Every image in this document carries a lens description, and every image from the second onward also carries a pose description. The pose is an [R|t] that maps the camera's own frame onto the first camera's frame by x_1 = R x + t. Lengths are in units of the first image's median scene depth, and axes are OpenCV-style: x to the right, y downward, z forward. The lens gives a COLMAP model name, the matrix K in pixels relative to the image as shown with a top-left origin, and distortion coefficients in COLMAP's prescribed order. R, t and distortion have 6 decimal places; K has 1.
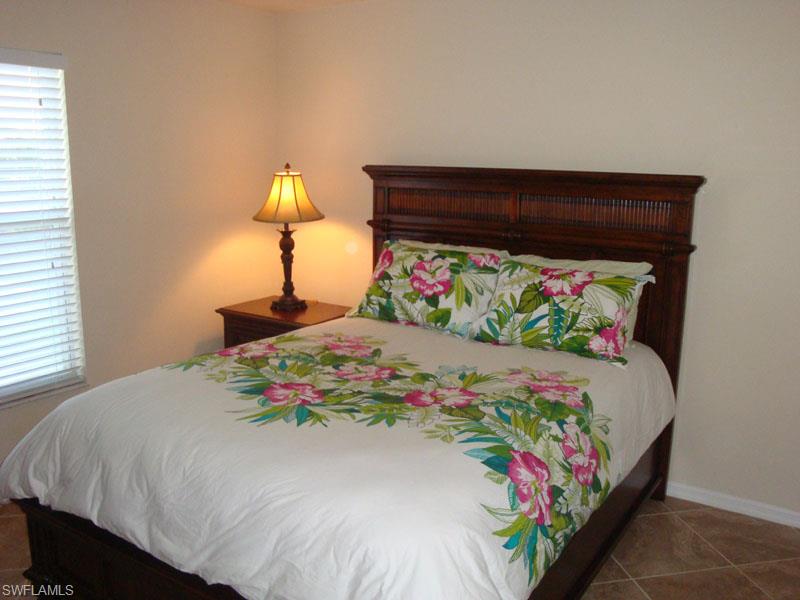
lens RADIAL K [[720.9, 0, 400.0], [0, 720.9, 300.0], [0, 0, 1]] dist [-0.194556, 0.203839]
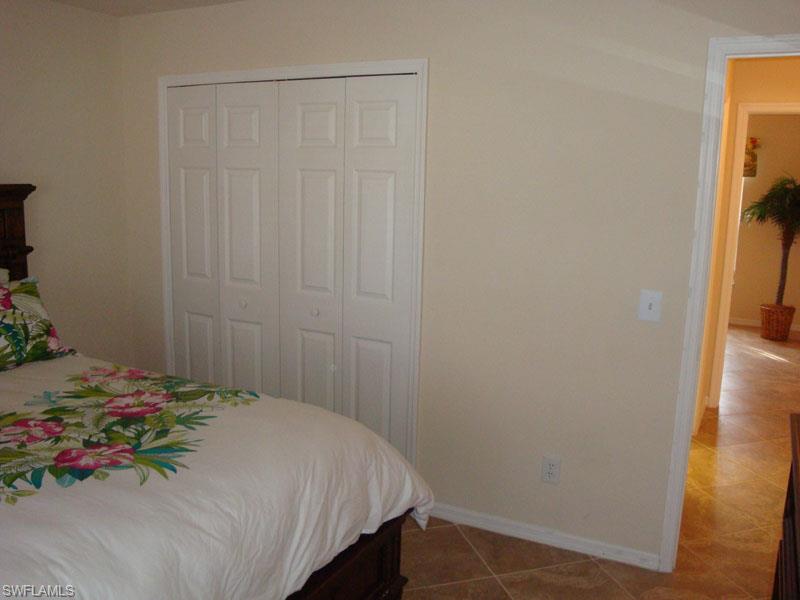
lens RADIAL K [[720.9, 0, 400.0], [0, 720.9, 300.0], [0, 0, 1]] dist [-0.194556, 0.203839]
pose [[-0.111853, -0.188216, 0.975738, -0.920080], [0.169338, 0.963927, 0.205350, -0.150776], [-0.979190, 0.188198, -0.075946, 0.640690]]
